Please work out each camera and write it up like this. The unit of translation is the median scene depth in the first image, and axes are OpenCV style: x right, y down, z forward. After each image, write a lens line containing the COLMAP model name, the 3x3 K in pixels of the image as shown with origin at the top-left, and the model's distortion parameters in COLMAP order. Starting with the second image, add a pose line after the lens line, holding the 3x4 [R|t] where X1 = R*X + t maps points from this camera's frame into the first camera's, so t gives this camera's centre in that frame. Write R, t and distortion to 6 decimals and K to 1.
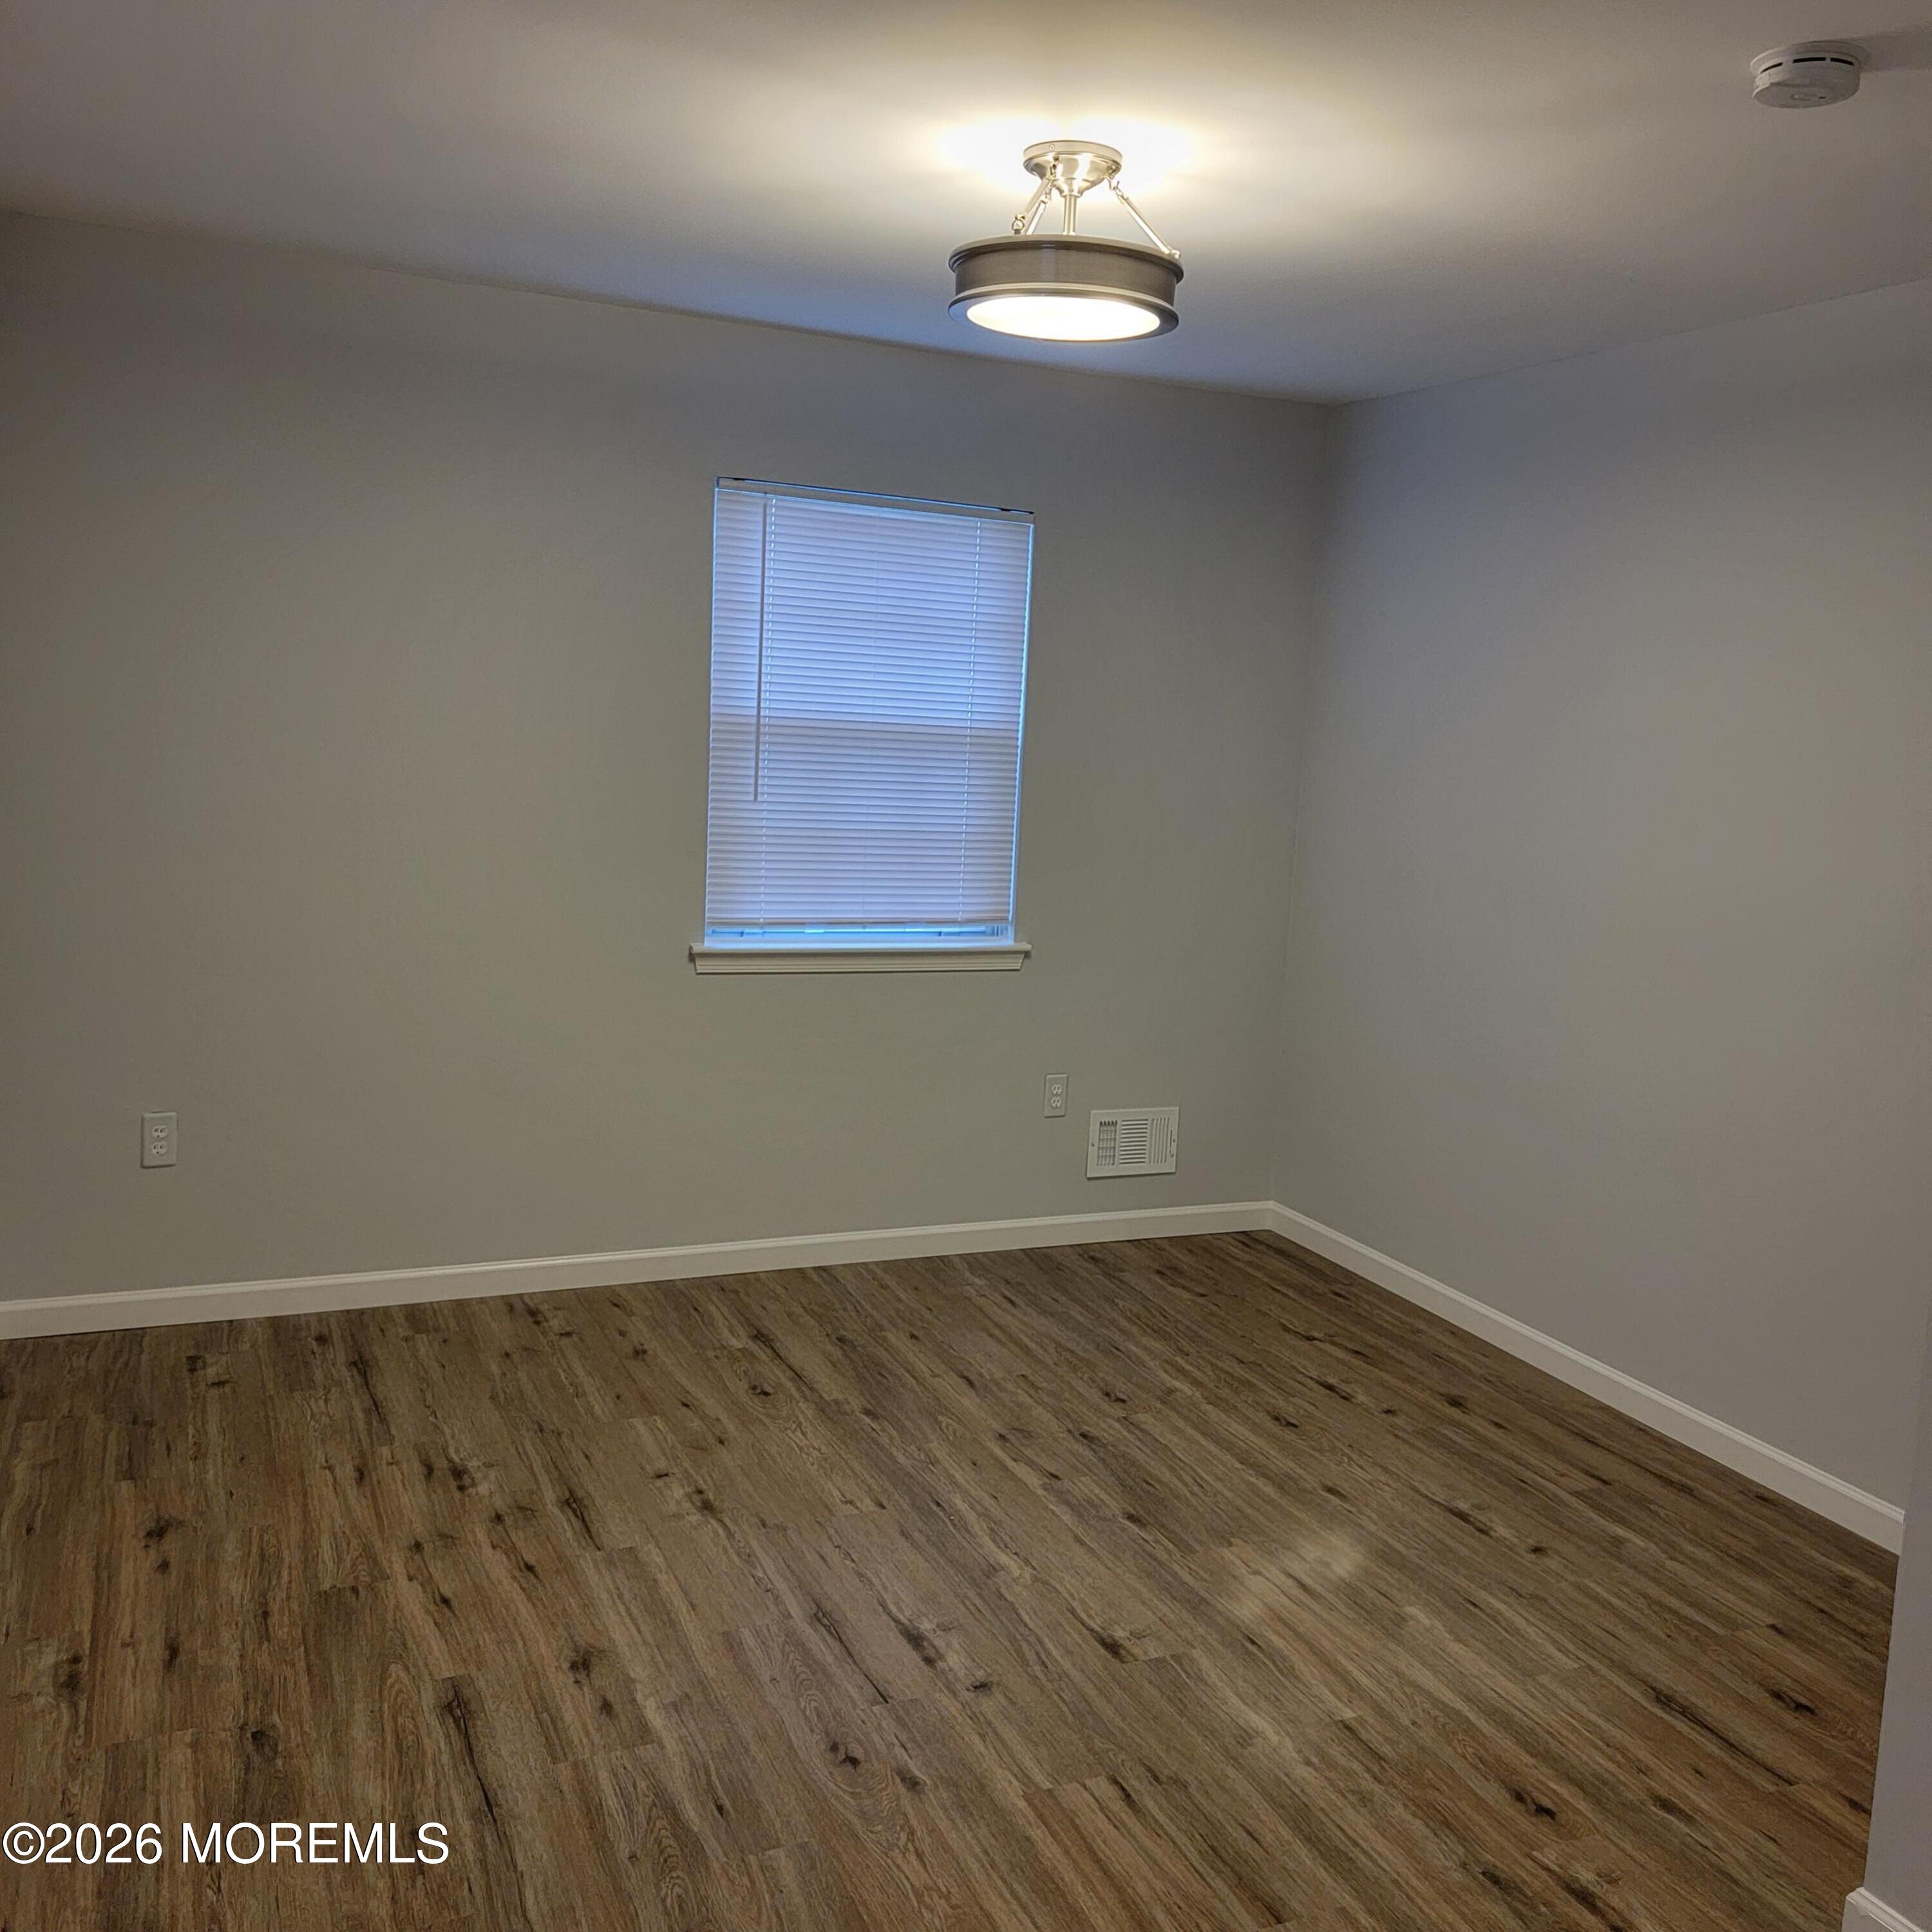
lens RADIAL K [[1777.4, 0, 966.3], [0, 1777.4, 965.6], [0, 0, 1]] dist [0.009128, 0.000000]
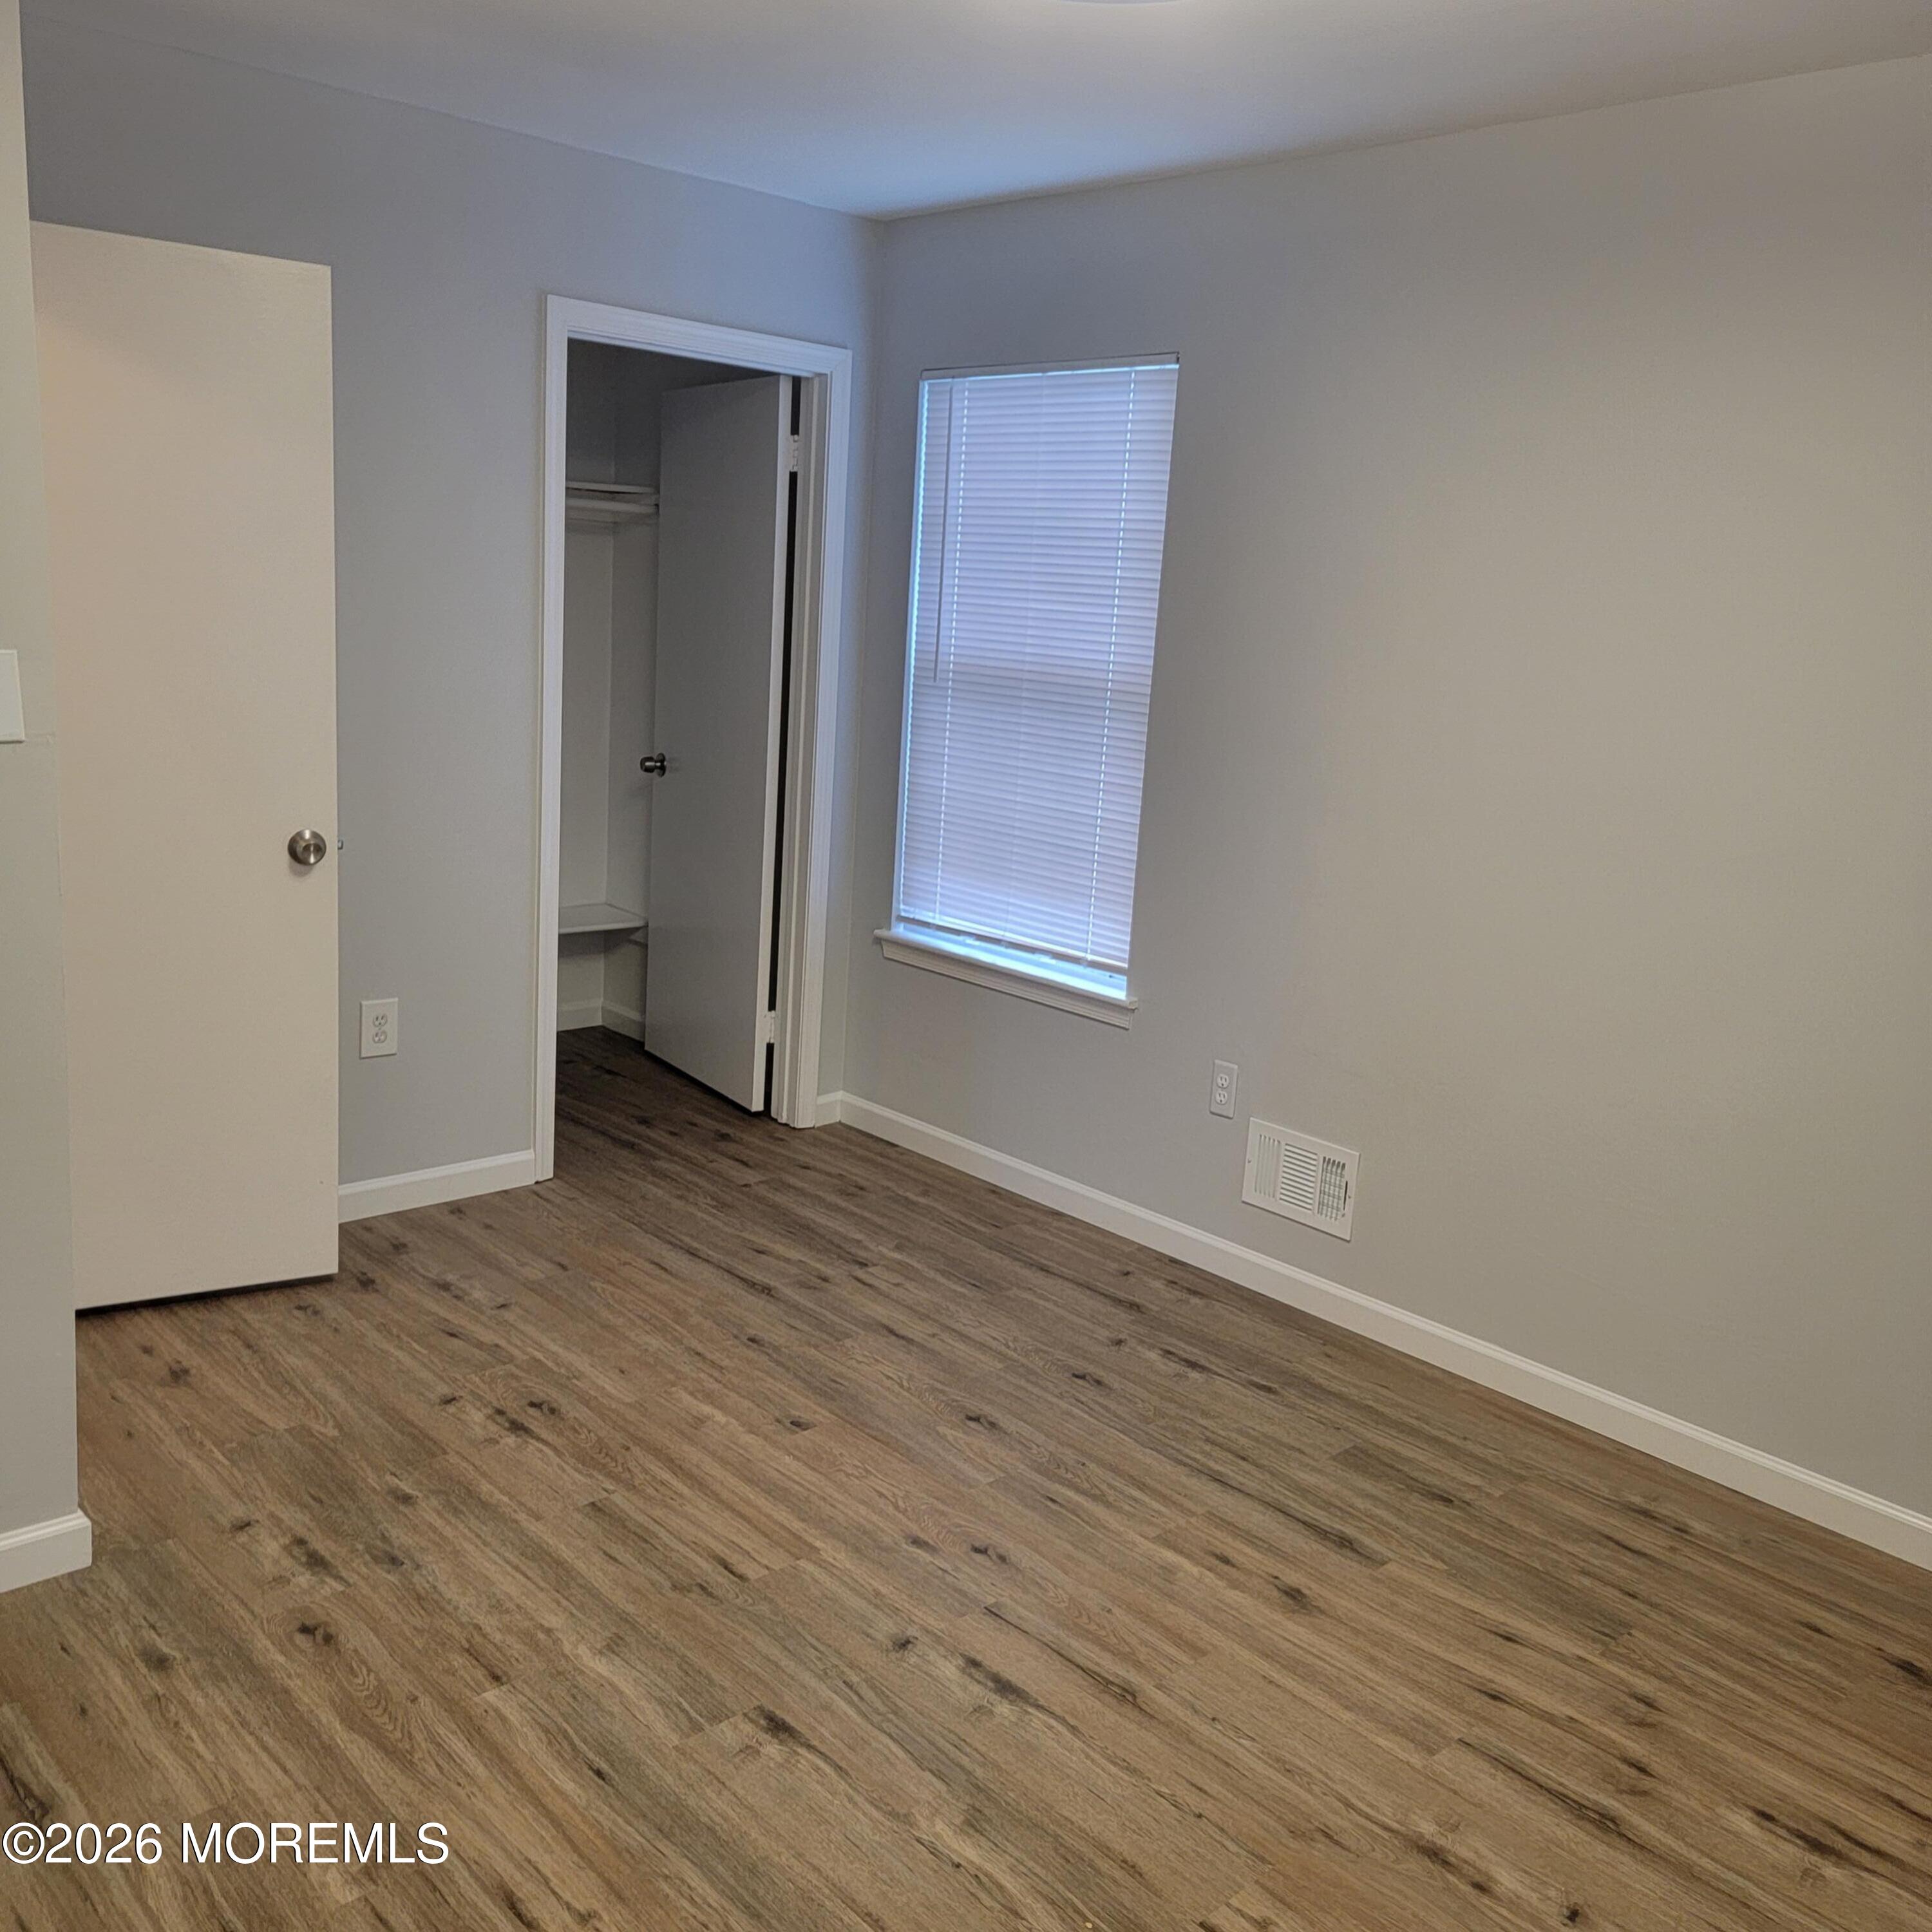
lens RADIAL K [[1777.4, 0, 967.1], [0, 1777.4, 965.6], [0, 0, 1]] dist [0.009128, 0.000000]
pose [[-0.941558, -0.042655, -0.334140, 0.309805], [-0.156032, 0.934343, 0.320401, -0.229009], [0.298535, 0.353813, -0.886393, 1.758898]]
